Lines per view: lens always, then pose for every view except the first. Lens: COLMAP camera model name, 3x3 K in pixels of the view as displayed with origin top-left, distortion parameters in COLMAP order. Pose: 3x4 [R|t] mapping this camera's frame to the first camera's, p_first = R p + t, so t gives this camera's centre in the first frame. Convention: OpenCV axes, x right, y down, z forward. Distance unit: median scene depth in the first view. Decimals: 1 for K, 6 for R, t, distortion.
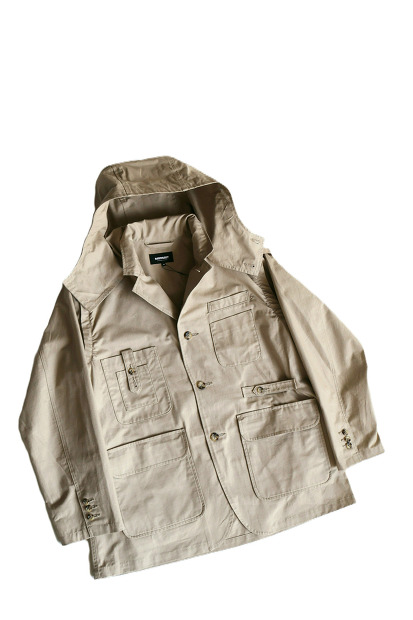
lens RADIAL K [[714.0, 0, 202.9], [0, 714.0, 320.8], [0, 0, 1]] dist [0.022822, 0.000000]
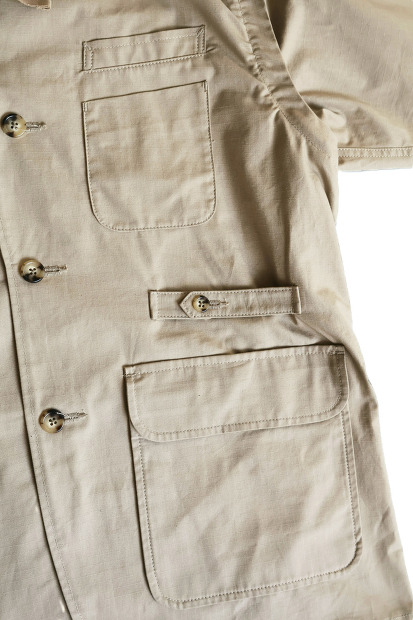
lens RADIAL K [[714.0, 0, 212.2], [0, 714.0, 322.6], [0, 0, 1]] dist [0.022822, 0.000000]
pose [[0.991537, 0.120142, 0.049201, 0.069846], [-0.125120, 0.985426, 0.115244, 0.063624], [-0.034639, -0.120425, 0.992118, 0.642466]]
